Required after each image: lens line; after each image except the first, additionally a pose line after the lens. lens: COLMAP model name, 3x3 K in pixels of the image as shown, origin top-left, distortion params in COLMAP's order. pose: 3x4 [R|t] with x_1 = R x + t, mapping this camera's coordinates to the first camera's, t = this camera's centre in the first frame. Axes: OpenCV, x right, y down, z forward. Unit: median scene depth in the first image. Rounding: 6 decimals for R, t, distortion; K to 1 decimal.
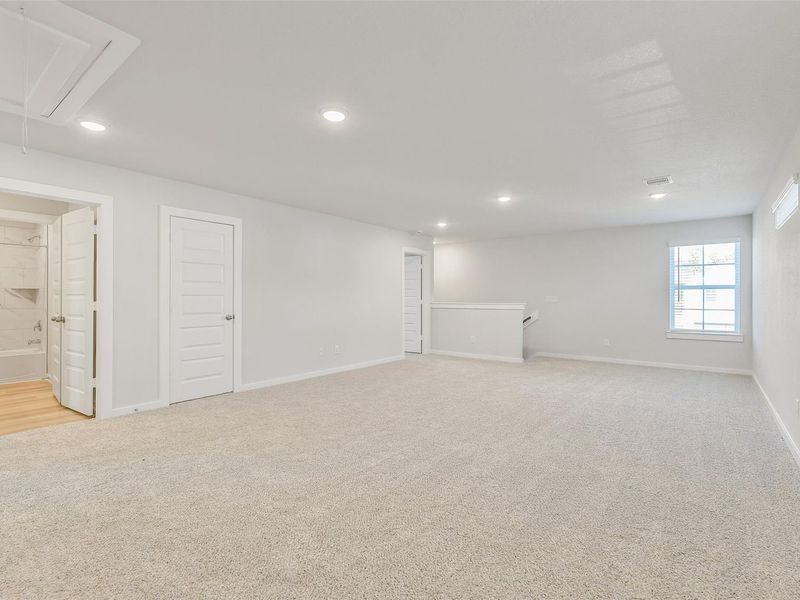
lens RADIAL K [[391.8, 0, 400.0], [0, 391.8, 300.0], [0, 0, 1]] dist [0.000496, -0.000381]
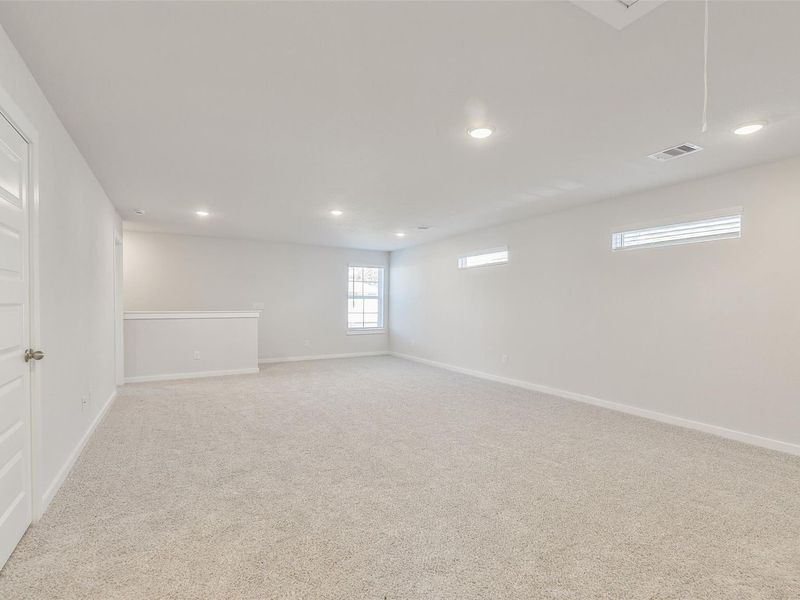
lens RADIAL K [[391.8, 0, 400.0], [0, 391.8, 300.0], [0, 0, 1]] dist [0.000496, -0.000381]
pose [[0.378696, 0.007192, 0.925493, -0.503714], [0.005465, 0.999935, -0.010007, -0.007580], [-0.925505, 0.008848, 0.378632, 0.333514]]
